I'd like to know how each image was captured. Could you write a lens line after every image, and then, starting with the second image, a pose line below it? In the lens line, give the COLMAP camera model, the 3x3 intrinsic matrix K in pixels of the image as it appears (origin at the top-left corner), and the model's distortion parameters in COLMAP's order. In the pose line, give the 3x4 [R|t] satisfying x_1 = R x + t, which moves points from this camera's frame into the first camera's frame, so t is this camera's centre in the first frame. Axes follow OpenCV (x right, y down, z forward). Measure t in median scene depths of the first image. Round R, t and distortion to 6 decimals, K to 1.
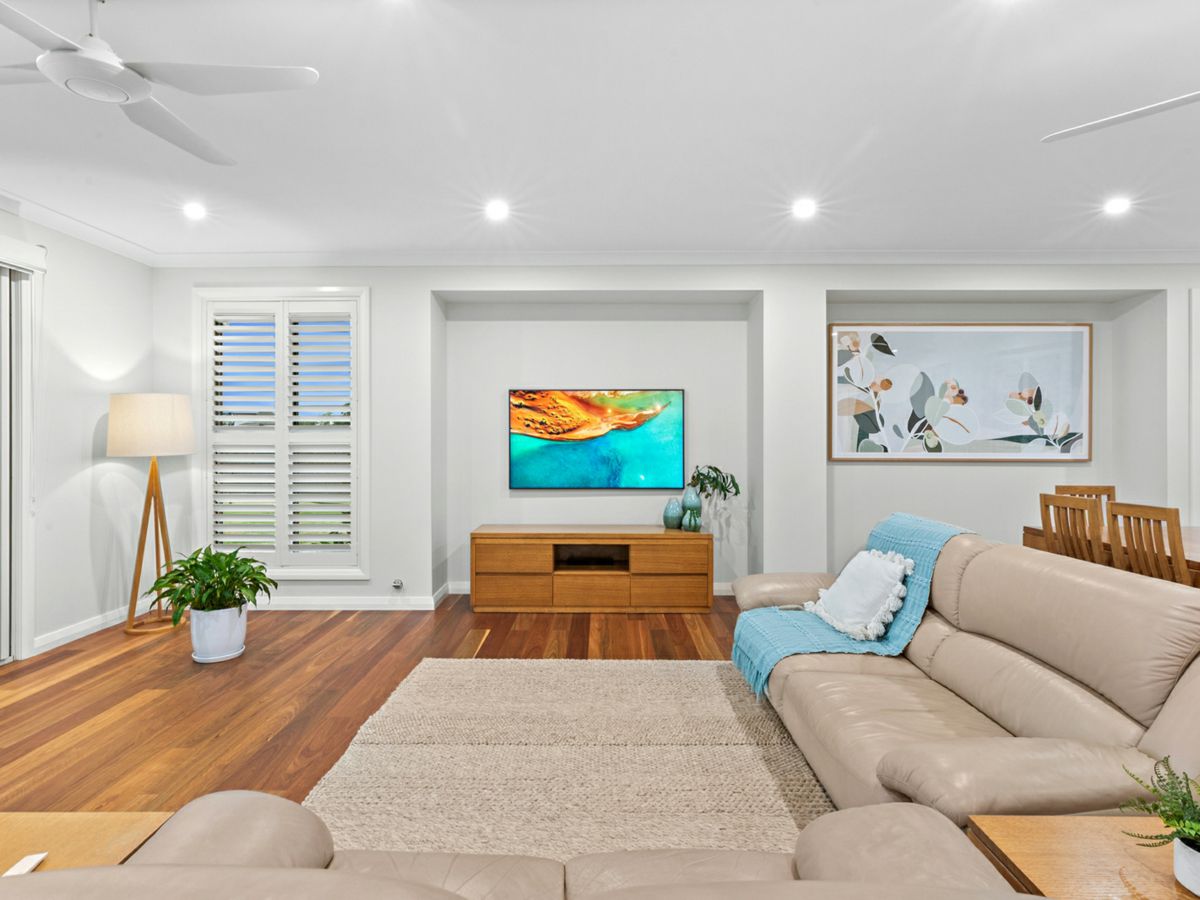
lens RADIAL K [[619.9, 0, 599.8], [0, 619.9, 435.9], [0, 0, 1]] dist [0.000027, 0.000031]
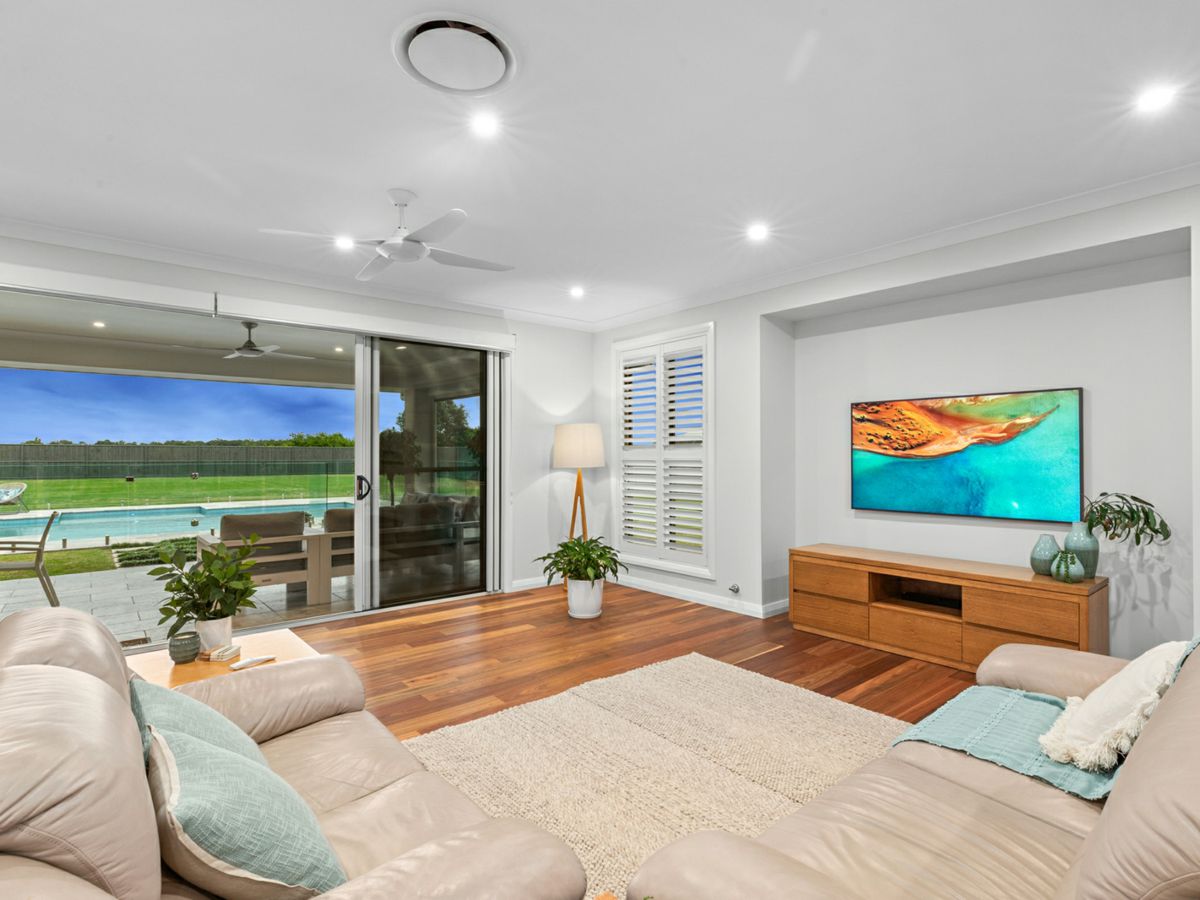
lens RADIAL K [[610.7, 0, 605.1], [0, 610.7, 448.4], [0, 0, 1]] dist [0.002535, -0.000229]
pose [[0.658742, -0.009079, -0.752314, 0.331381], [0.004122, 0.999956, -0.008459, 0.000360], [0.752358, 0.002471, 0.658750, 0.116048]]
